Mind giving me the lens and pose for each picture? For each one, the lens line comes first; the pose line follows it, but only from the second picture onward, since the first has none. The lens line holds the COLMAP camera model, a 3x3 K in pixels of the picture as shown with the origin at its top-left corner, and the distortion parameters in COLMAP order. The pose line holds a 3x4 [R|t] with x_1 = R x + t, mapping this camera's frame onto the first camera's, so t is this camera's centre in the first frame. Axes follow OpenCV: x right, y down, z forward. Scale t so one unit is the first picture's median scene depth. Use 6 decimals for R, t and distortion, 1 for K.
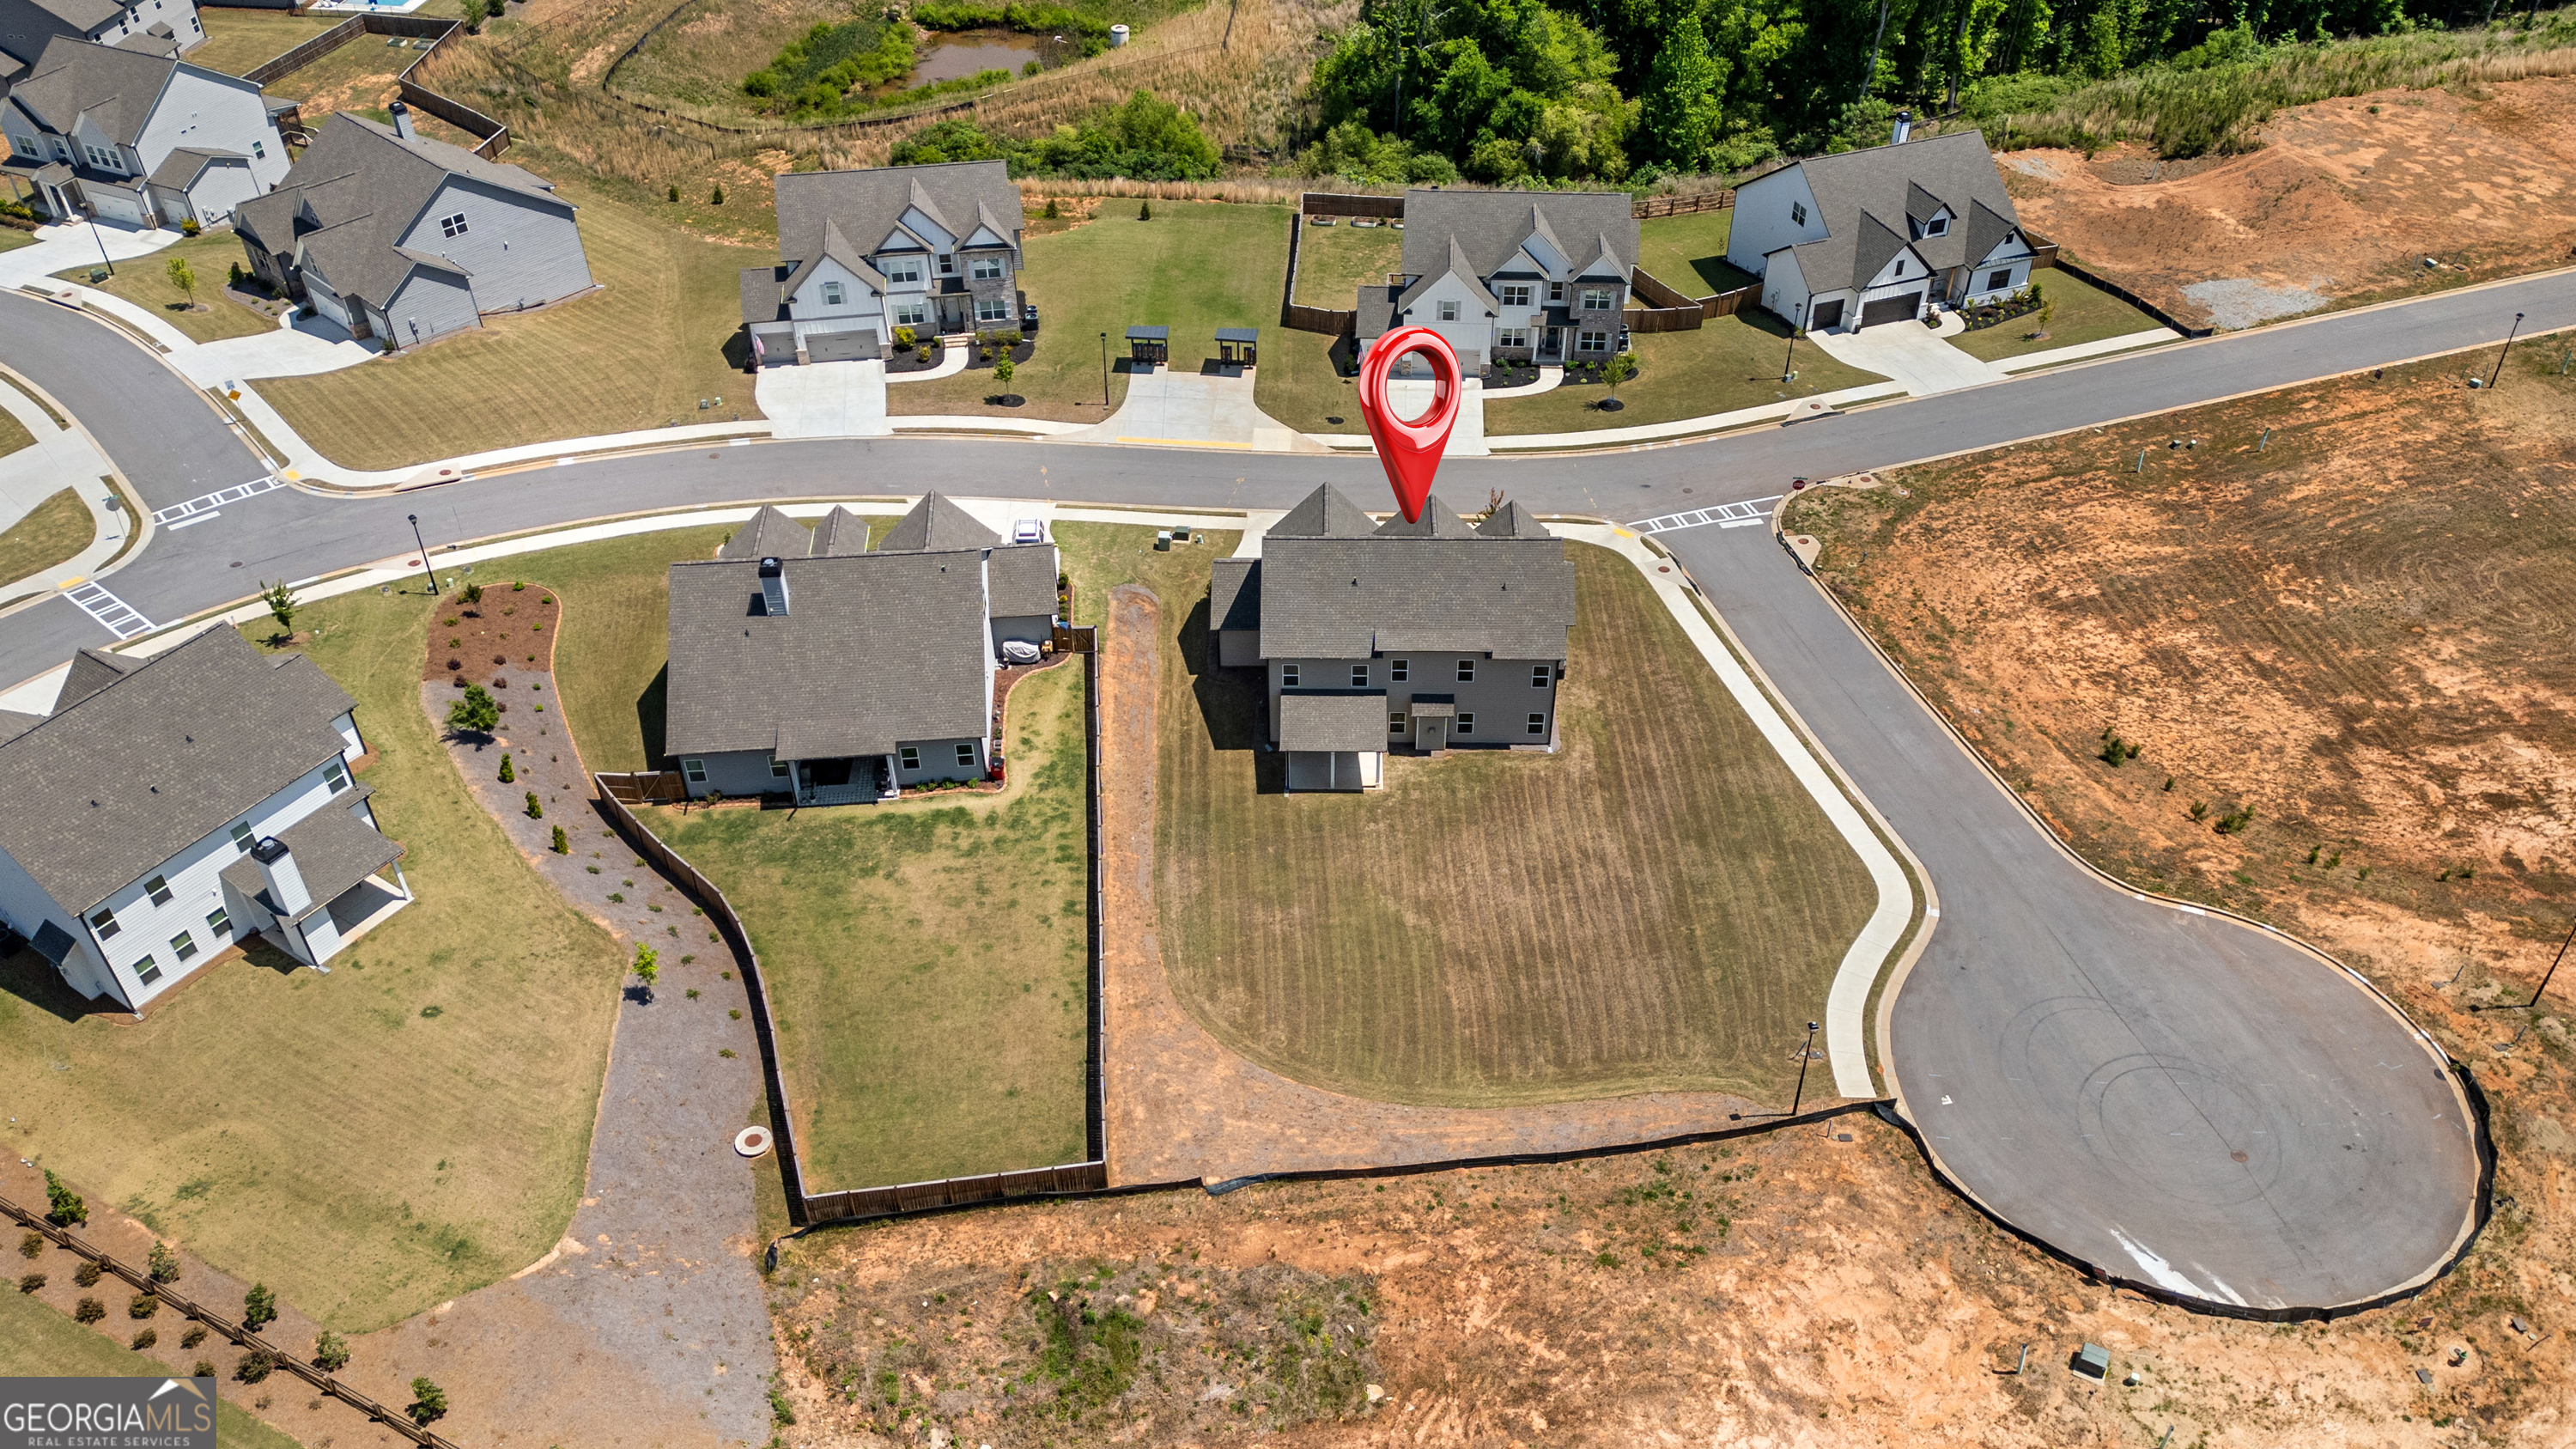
lens RADIAL K [[1907.1, 0, 1304.2], [0, 1907.1, 730.8], [0, 0, 1]] dist [0.077519, -0.077899]
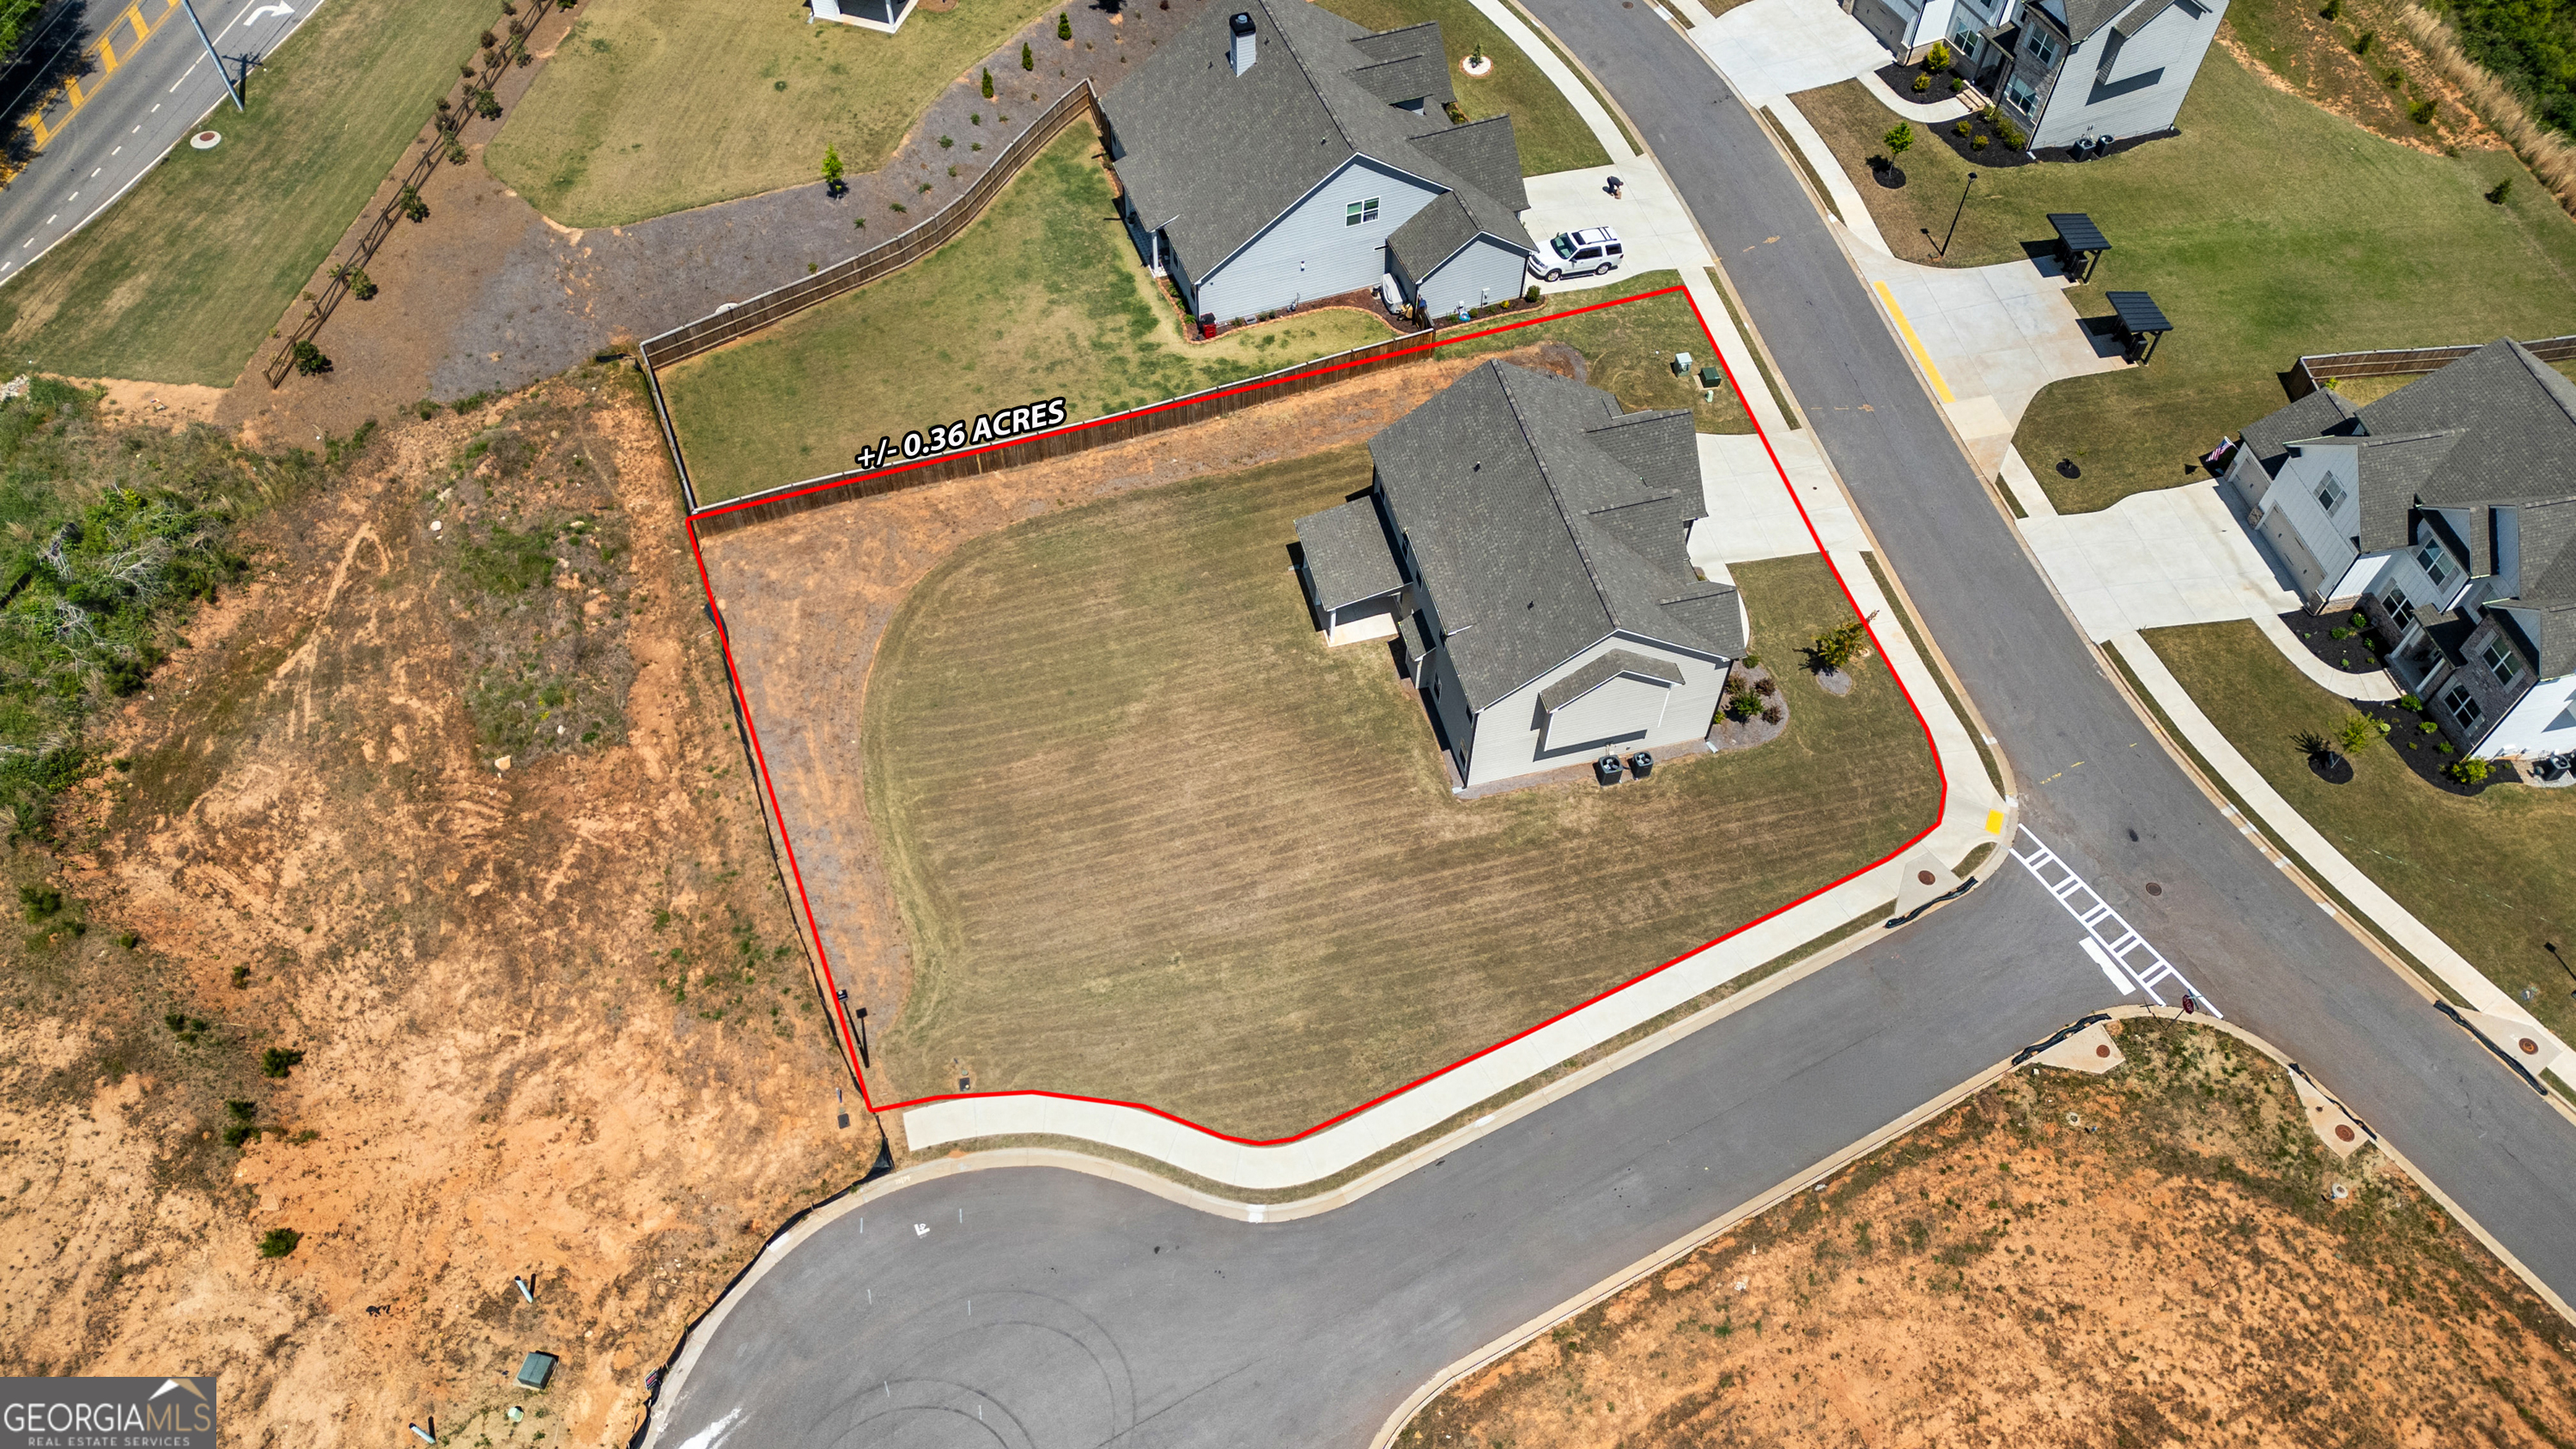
lens RADIAL K [[1813.8, 0, 1299.9], [0, 1813.8, 732.5], [0, 0, 1]] dist [0.072828, -0.070862]
pose [[0.269347, 0.787296, -0.554633, 0.571707], [-0.629902, 0.579664, 0.516926, -0.396710], [0.728475, 0.210132, 0.652050, 0.486733]]
